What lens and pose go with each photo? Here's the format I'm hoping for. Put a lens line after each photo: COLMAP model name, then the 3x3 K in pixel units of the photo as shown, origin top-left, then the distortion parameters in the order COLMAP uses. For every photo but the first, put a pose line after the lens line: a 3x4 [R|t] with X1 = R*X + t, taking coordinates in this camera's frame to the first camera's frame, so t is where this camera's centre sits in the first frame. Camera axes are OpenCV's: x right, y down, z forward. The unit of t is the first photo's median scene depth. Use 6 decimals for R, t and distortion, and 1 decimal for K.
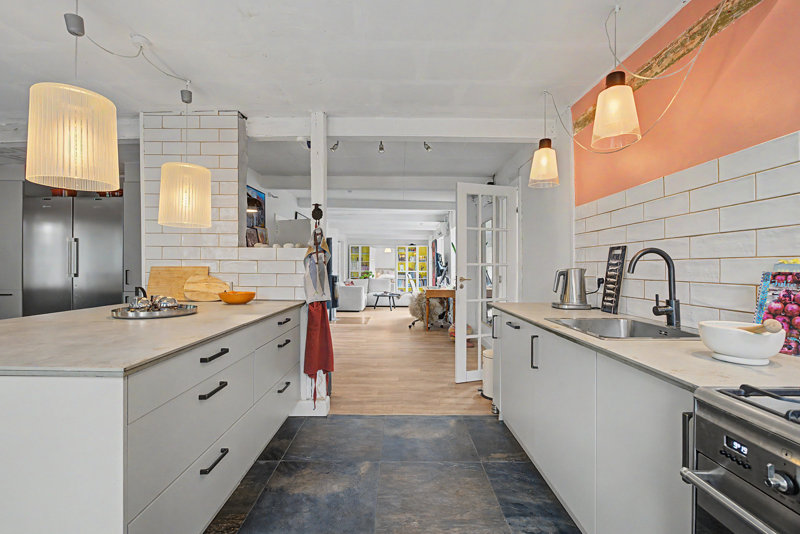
lens RADIAL K [[355.9, 0, 400.0], [0, 355.9, 267.0], [0, 0, 1]] dist [0.001224, 0.000189]
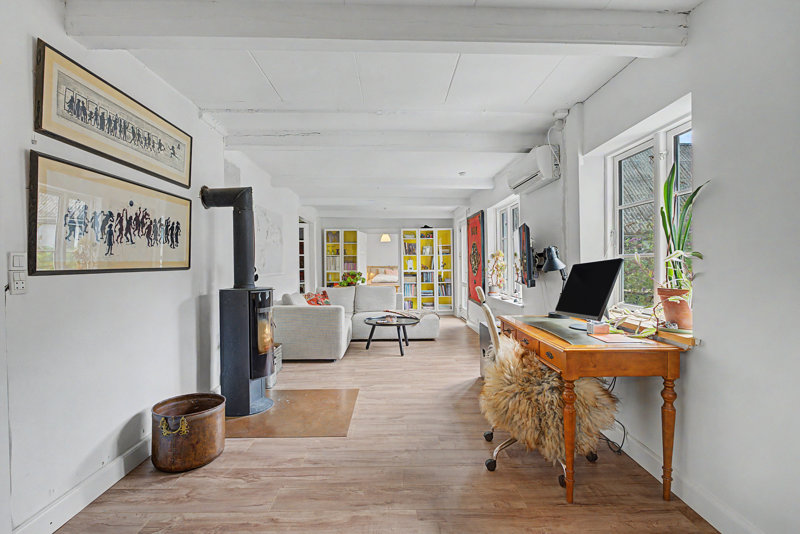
lens RADIAL K [[387.0, 0, 400.0], [0, 387.0, 267.0], [0, 0, 1]] dist [-0.003749, -0.001242]
pose [[0.999696, -0.014655, 0.019829, -0.026233], [0.014467, 0.999849, 0.009601, -0.000924], [-0.019967, -0.009311, 0.999757, 0.341323]]
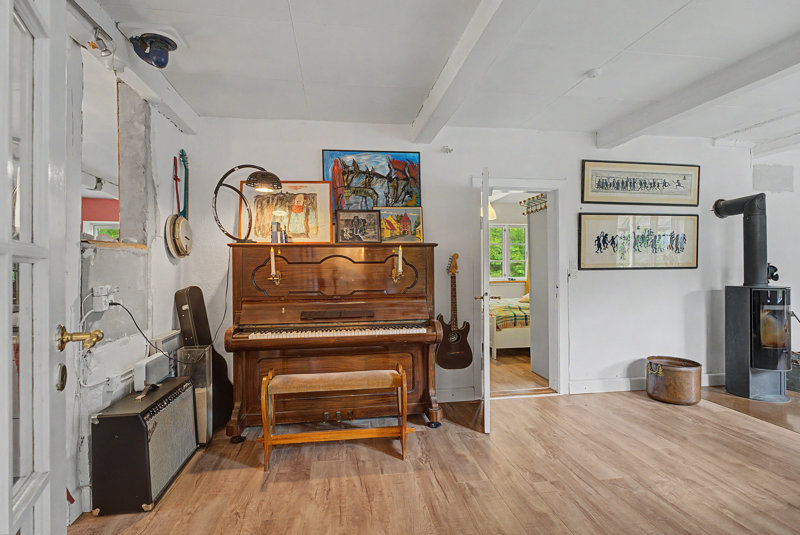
lens RADIAL K [[387.0, 0, 400.0], [0, 387.0, 267.5], [0, 0, 1]] dist [-0.003749, -0.001242]
pose [[0.171987, -0.004611, -0.985088, 0.096954], [0.007853, 0.999964, -0.003310, -0.000719], [0.985068, -0.007167, 0.172017, 0.299351]]
